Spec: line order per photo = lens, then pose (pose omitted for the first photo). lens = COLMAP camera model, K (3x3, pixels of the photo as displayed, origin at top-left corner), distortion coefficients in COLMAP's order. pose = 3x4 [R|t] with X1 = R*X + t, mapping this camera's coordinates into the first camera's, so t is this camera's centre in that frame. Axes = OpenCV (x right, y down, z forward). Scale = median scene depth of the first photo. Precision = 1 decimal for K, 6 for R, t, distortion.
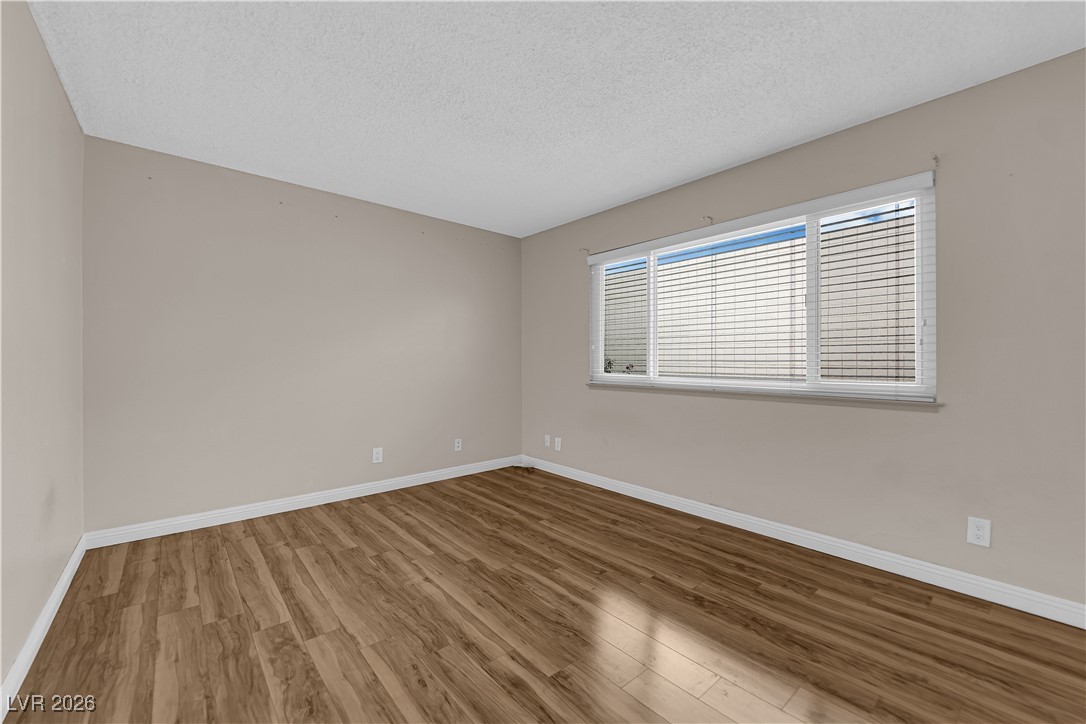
lens RADIAL K [[441.4, 0, 544.3], [0, 441.4, 360.9], [0, 0, 1]] dist [-0.006710, -0.005457]
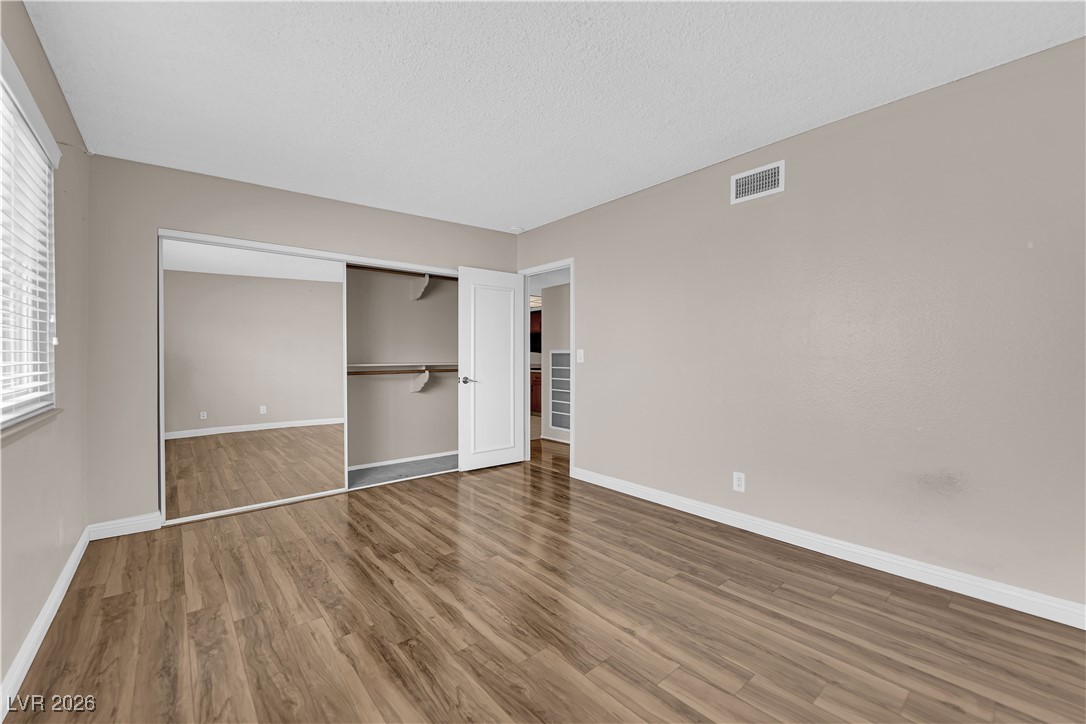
lens RADIAL K [[441.4, 0, 542.0], [0, 441.4, 358.8], [0, 0, 1]] dist [-0.006710, -0.005457]
pose [[-0.999984, 0.005084, 0.002365, -0.117110], [0.005108, 0.999933, 0.010345, -0.012766], [-0.002313, 0.010357, -0.999944, 1.923663]]
